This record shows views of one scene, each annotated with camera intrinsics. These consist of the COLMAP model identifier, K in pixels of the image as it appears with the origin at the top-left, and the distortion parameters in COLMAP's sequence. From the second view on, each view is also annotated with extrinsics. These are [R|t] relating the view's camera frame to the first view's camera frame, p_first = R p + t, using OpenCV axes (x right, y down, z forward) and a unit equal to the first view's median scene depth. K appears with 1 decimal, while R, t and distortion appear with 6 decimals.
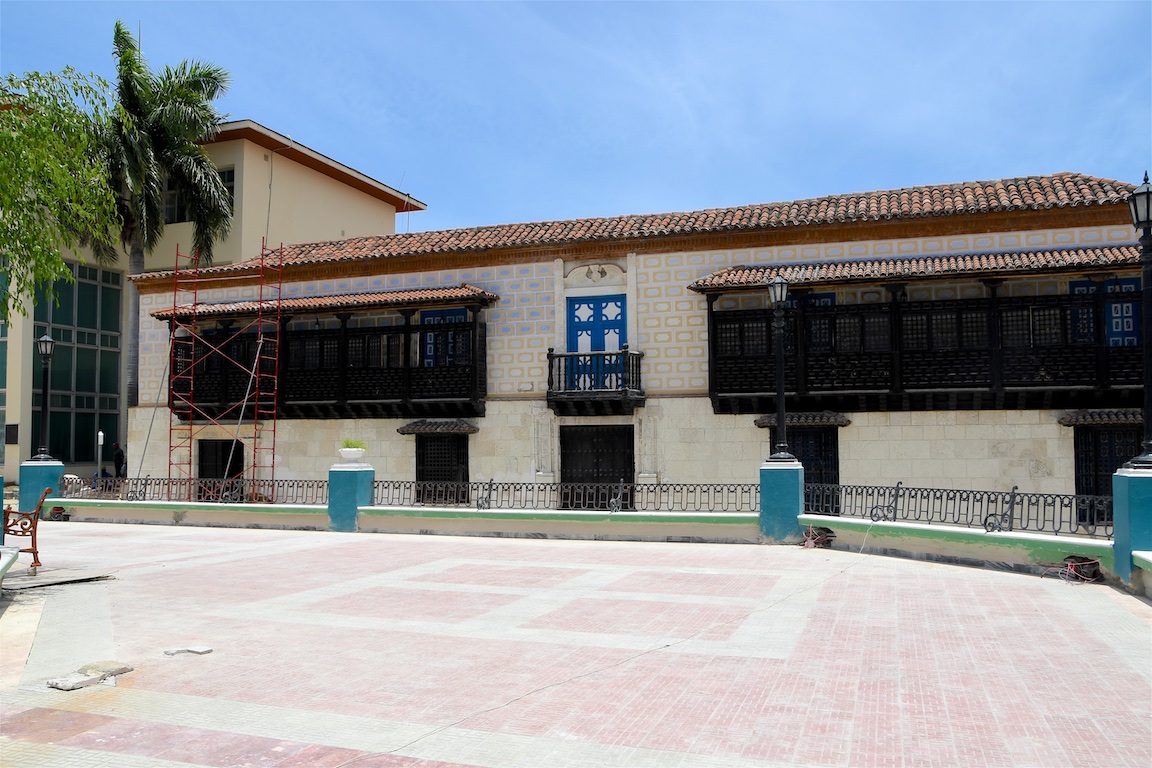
lens RADIAL K [[951.8, 0, 578.5], [0, 951.8, 391.3], [0, 0, 1]] dist [-0.073697, 0.011535]
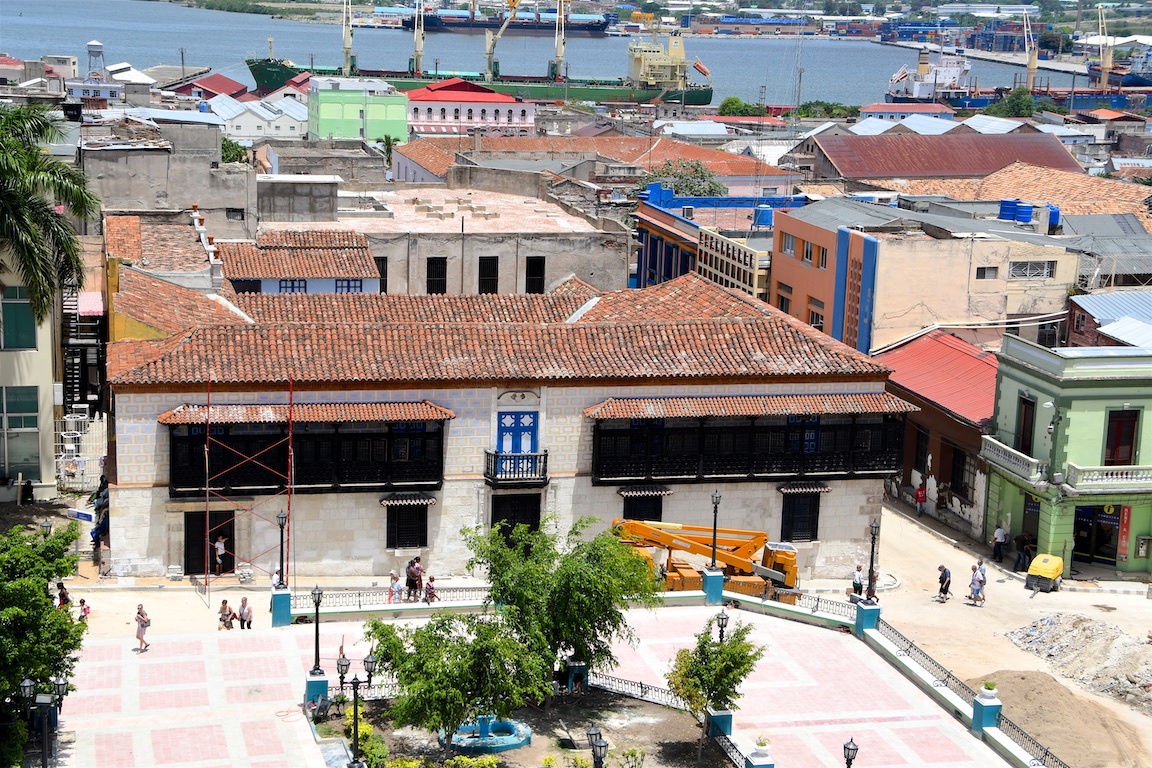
lens RADIAL K [[1864.7, 0, 572.8], [0, 1864.7, 382.6], [0, 0, 1]] dist [0.284001, 0.000000]
pose [[0.851635, -0.074272, 0.518847, -1.450499], [-0.064131, 0.967705, 0.243790, -0.876935], [-0.520198, -0.240894, 0.819368, -1.480110]]
